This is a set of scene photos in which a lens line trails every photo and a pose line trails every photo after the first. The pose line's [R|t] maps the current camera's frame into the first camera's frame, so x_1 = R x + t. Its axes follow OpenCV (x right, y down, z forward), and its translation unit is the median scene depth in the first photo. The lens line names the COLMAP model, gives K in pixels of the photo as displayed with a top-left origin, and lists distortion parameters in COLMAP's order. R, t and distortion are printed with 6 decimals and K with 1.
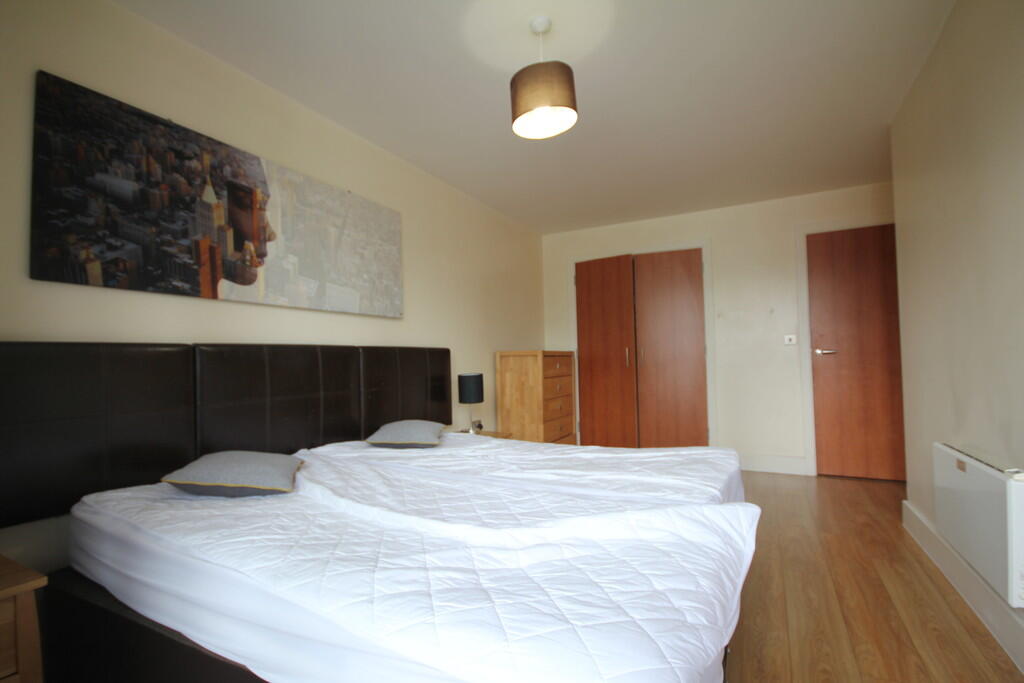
lens RADIAL K [[478.1, 0, 511.3], [0, 478.1, 347.0], [0, 0, 1]] dist [-0.002789, -0.000539]
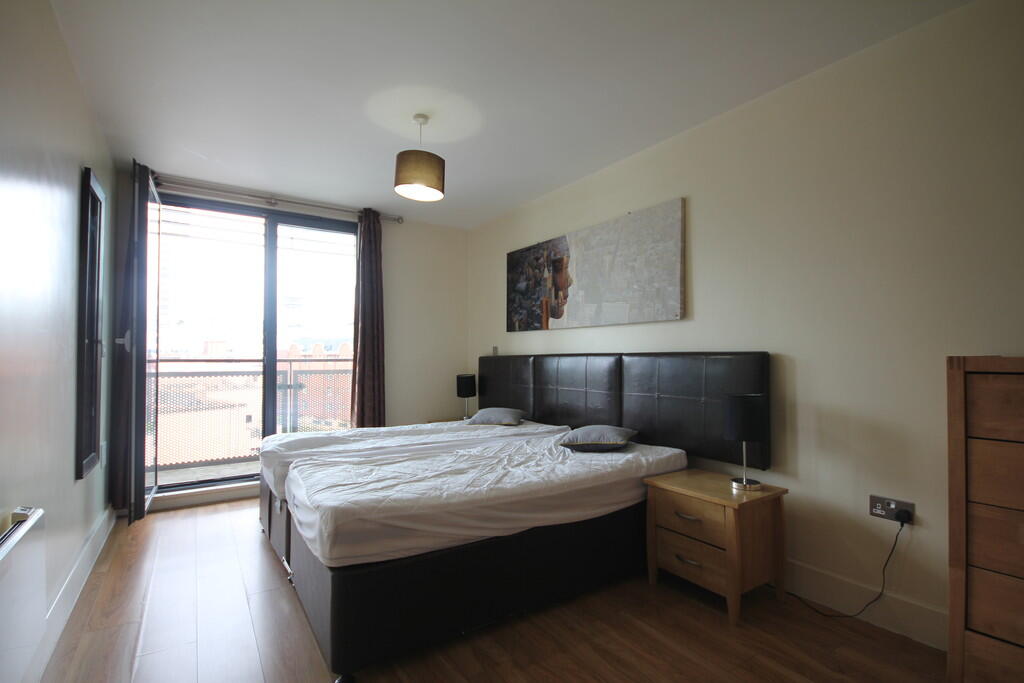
lens RADIAL K [[478.1, 0, 511.9], [0, 478.1, 347.1], [0, 0, 1]] dist [-0.002789, -0.000539]
pose [[-0.478353, 0.007292, -0.878137, 1.027725], [0.038761, 0.999166, -0.012818, -0.015733], [0.877312, -0.040169, -0.478237, 1.723606]]
